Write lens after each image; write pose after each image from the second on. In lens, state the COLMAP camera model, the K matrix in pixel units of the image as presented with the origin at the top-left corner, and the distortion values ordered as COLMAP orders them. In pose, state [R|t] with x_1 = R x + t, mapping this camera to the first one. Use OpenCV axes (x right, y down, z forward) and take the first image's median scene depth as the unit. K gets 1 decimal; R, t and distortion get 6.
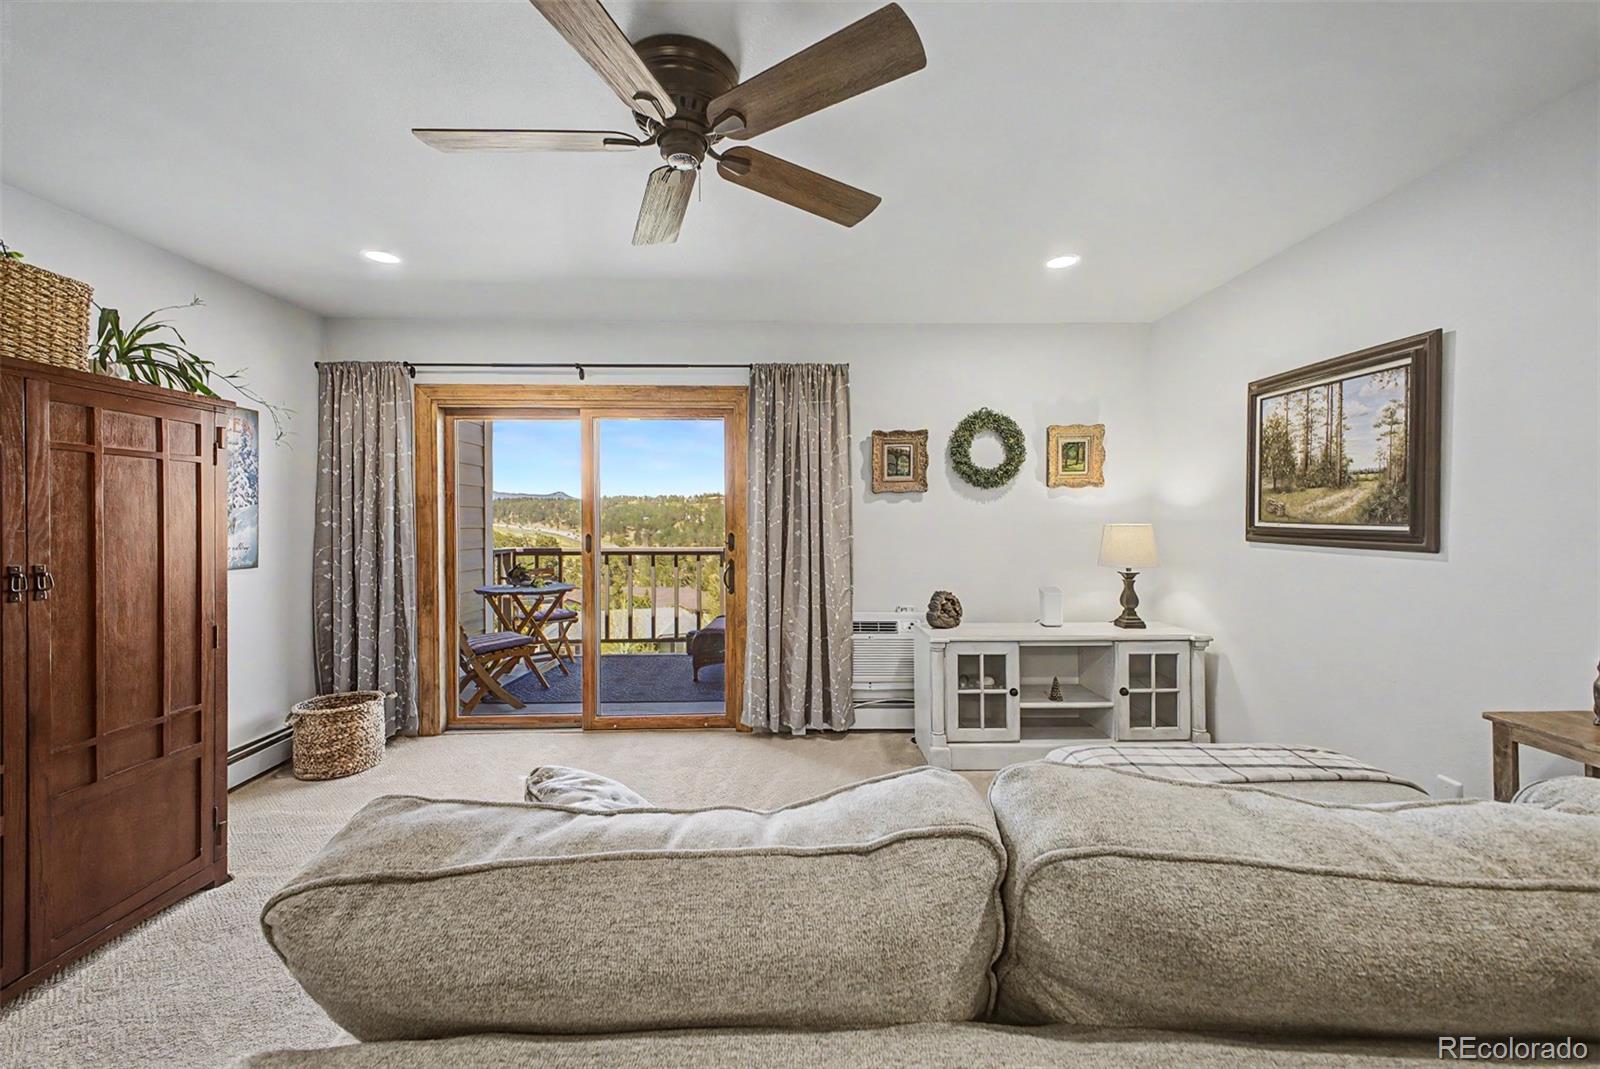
lens RADIAL K [[635.6, 0, 797.6], [0, 635.6, 525.8], [0, 0, 1]] dist [0.011965, -0.003415]
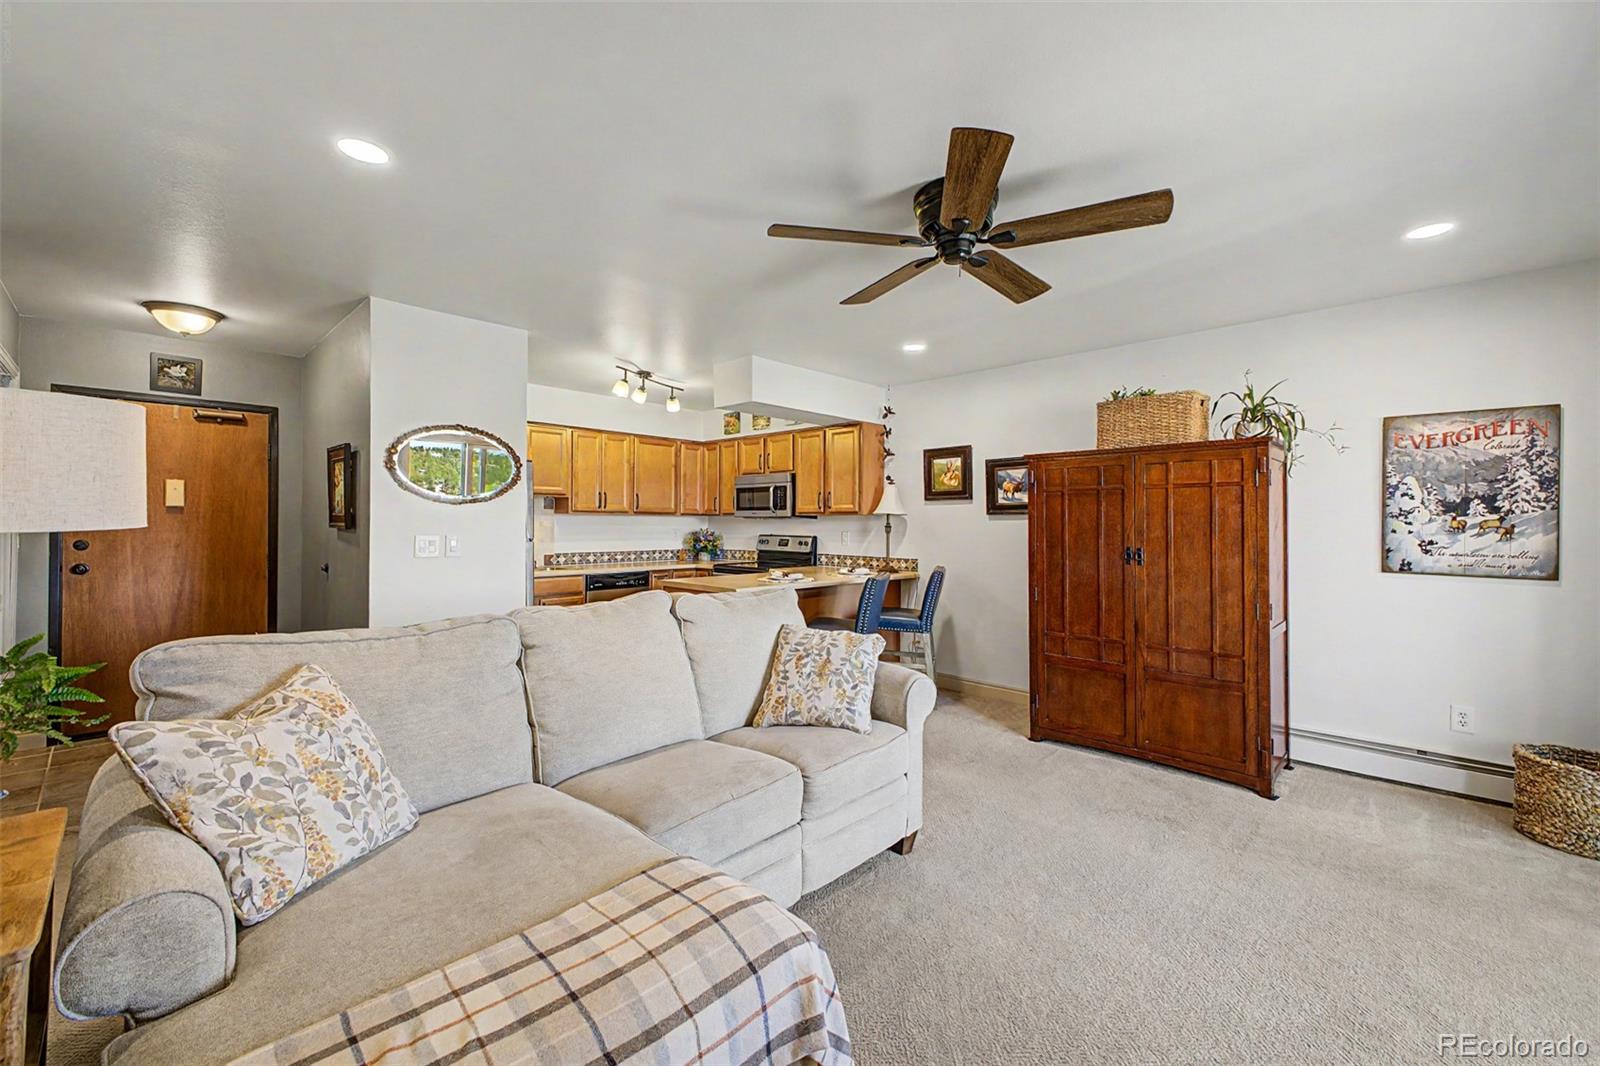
lens RADIAL K [[646.9, 0, 800.2], [0, 646.9, 518.9], [0, 0, 1]] dist [0.026478, -0.003753]
pose [[-0.702736, -0.004572, -0.711436, 0.622691], [-0.008772, 0.999959, 0.002239, -0.015127], [0.711396, 0.007814, -0.702748, 1.027706]]
